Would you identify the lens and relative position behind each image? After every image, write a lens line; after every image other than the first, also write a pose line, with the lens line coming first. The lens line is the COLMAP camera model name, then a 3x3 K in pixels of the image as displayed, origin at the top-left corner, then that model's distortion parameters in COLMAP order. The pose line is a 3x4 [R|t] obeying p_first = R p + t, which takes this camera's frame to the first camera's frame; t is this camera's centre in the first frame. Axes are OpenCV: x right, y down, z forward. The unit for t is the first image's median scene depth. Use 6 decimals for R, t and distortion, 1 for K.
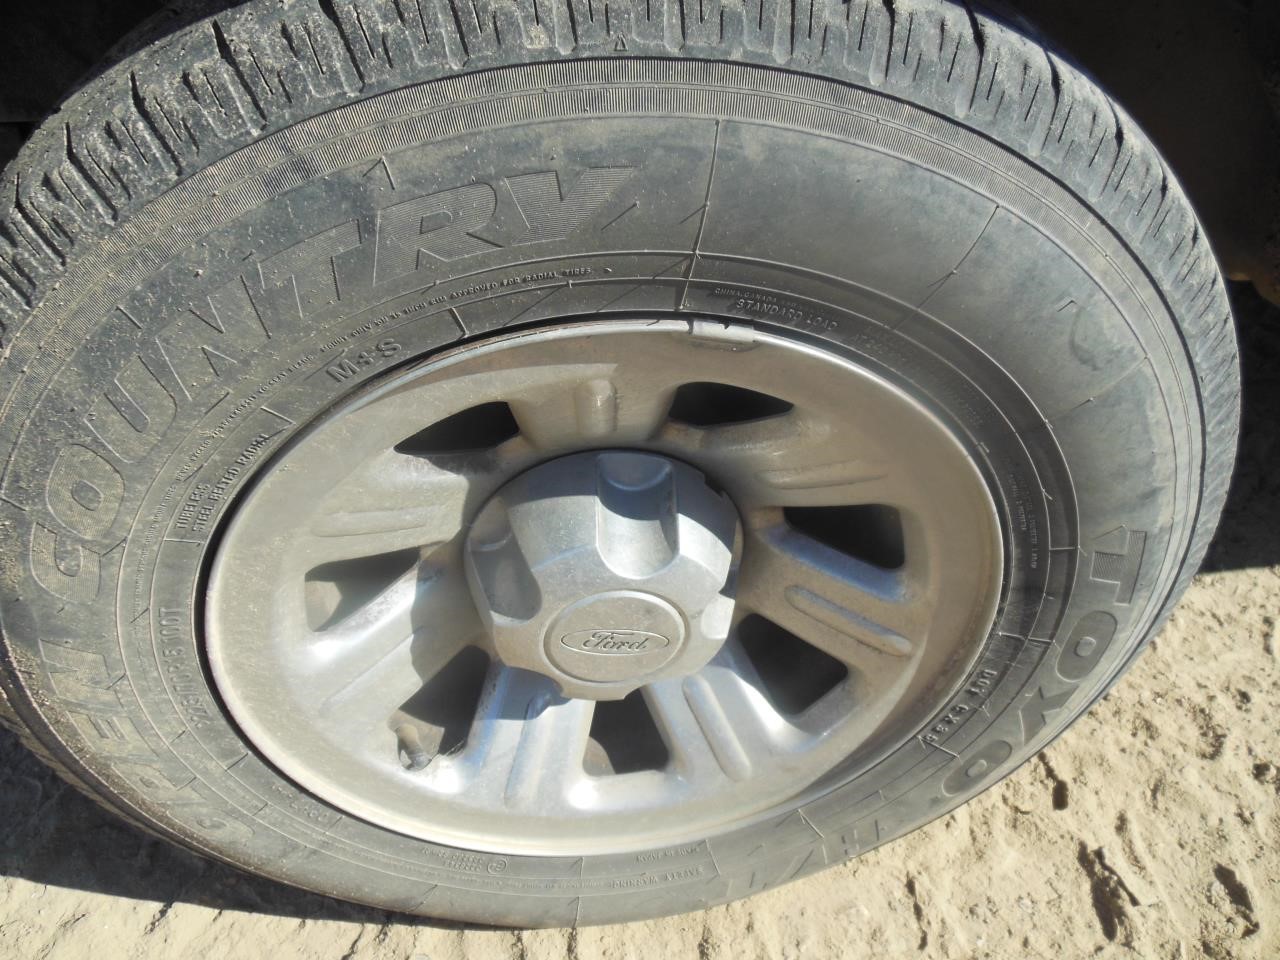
lens RADIAL K [[965.7, 0, 637.0], [0, 965.7, 486.8], [0, 0, 1]] dist [-0.044748, 0.075851]
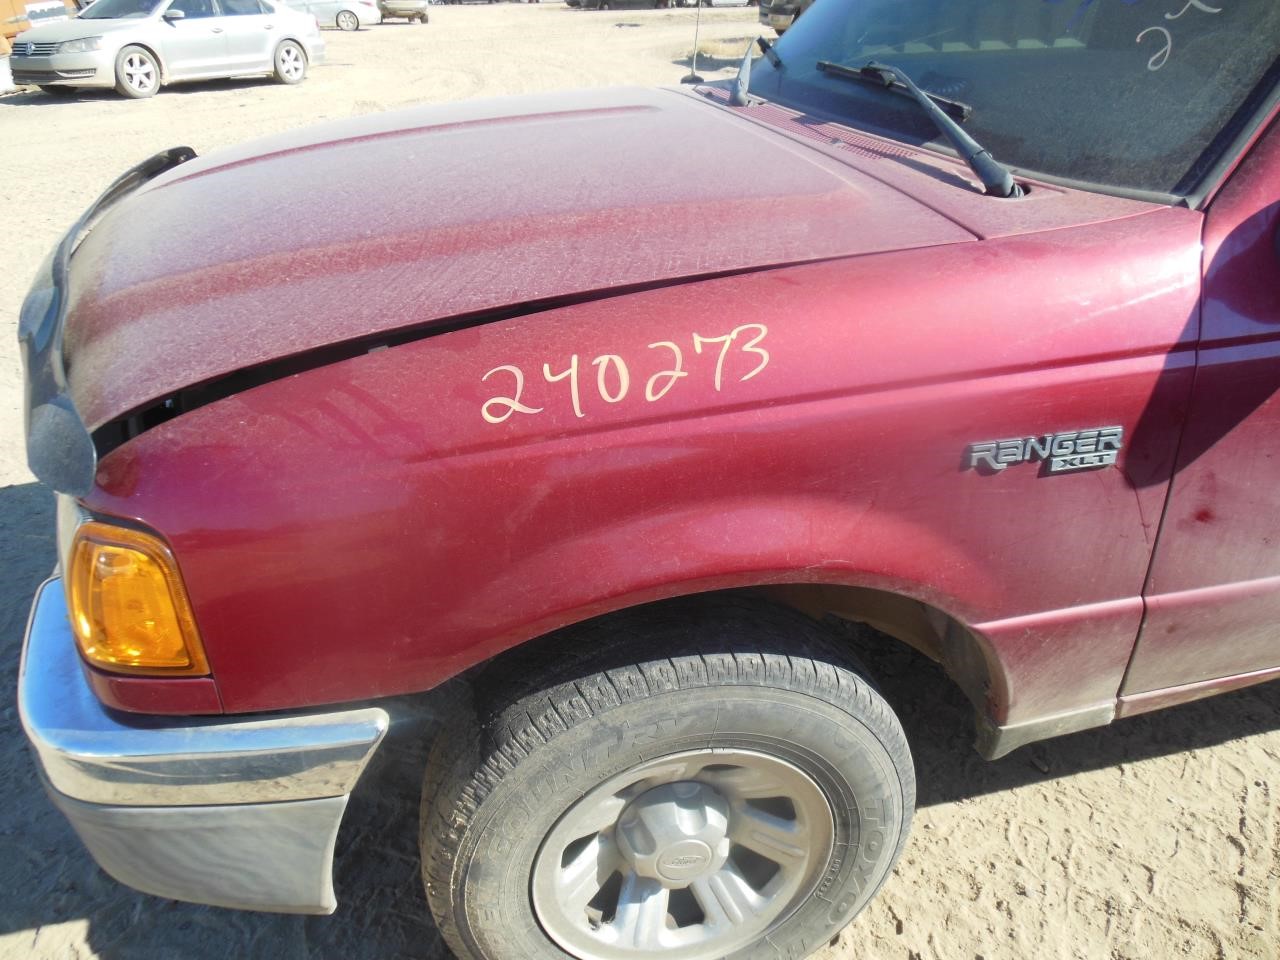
lens RADIAL K [[965.7, 0, 637.0], [0, 965.7, 486.8], [0, 0, 1]] dist [-0.044748, 0.075851]
pose [[0.995342, -0.062933, 0.073037, -0.250156], [0.077757, 0.971887, -0.222236, -0.224035], [-0.056998, 0.226880, 0.972253, -1.532086]]
